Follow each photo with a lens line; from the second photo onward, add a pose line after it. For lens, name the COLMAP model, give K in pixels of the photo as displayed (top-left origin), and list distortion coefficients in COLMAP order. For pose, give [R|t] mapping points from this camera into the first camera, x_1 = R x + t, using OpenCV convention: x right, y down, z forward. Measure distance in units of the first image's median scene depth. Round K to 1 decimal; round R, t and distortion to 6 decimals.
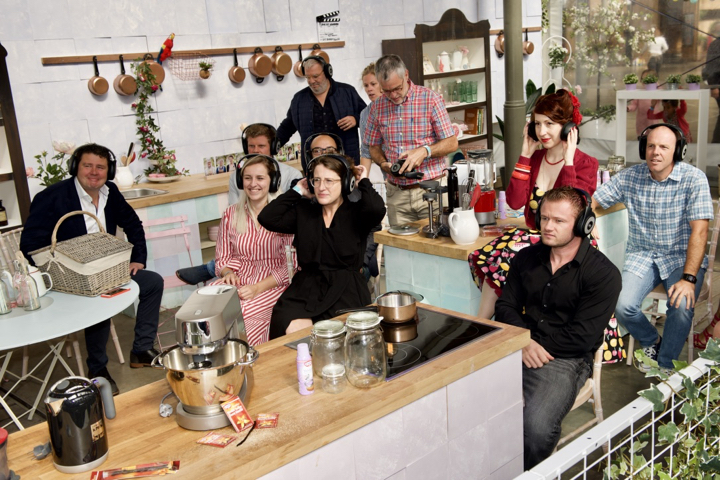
lens RADIAL K [[836.1, 0, 395.1], [0, 836.1, 242.5], [0, 0, 1]] dist [0.014771, 0.208060]
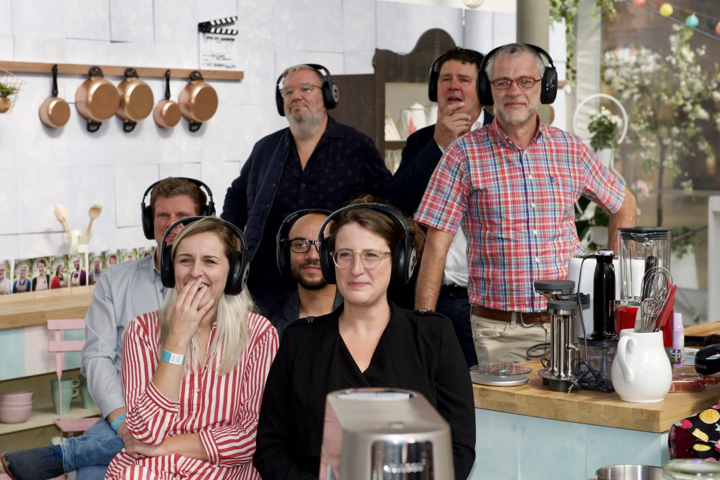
lens RADIAL K [[1519.1, 0, 319.5], [0, 1519.1, 211.7], [0, 0, 1]] dist [0.121583, -0.021789]
pose [[0.994835, 0.049870, 0.088405, -0.101980], [-0.032218, 0.981083, -0.190886, 0.037076], [-0.096252, 0.187052, 0.977623, 0.057697]]
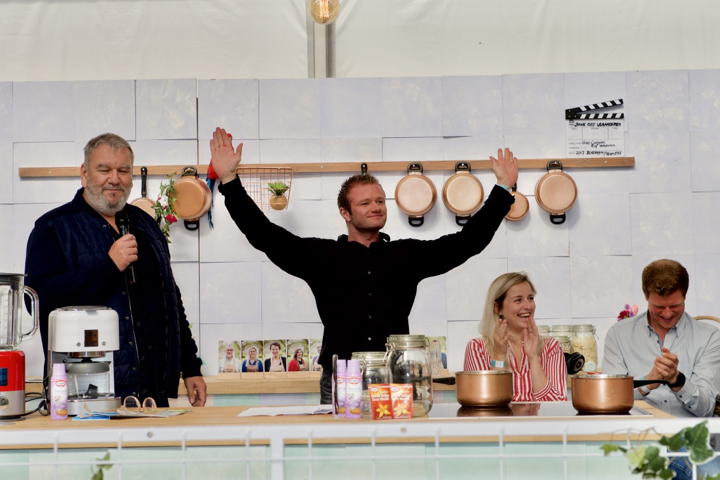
lens RADIAL K [[1628.9, 0, 346.5], [0, 1628.9, 195.2], [0, 0, 1]] dist [0.136411, -0.365338]
pose [[0.692045, 0.000796, -0.721854, 0.565623], [-0.195620, 0.962787, -0.186480, -0.005491], [0.694843, 0.270261, 0.666447, 0.264097]]
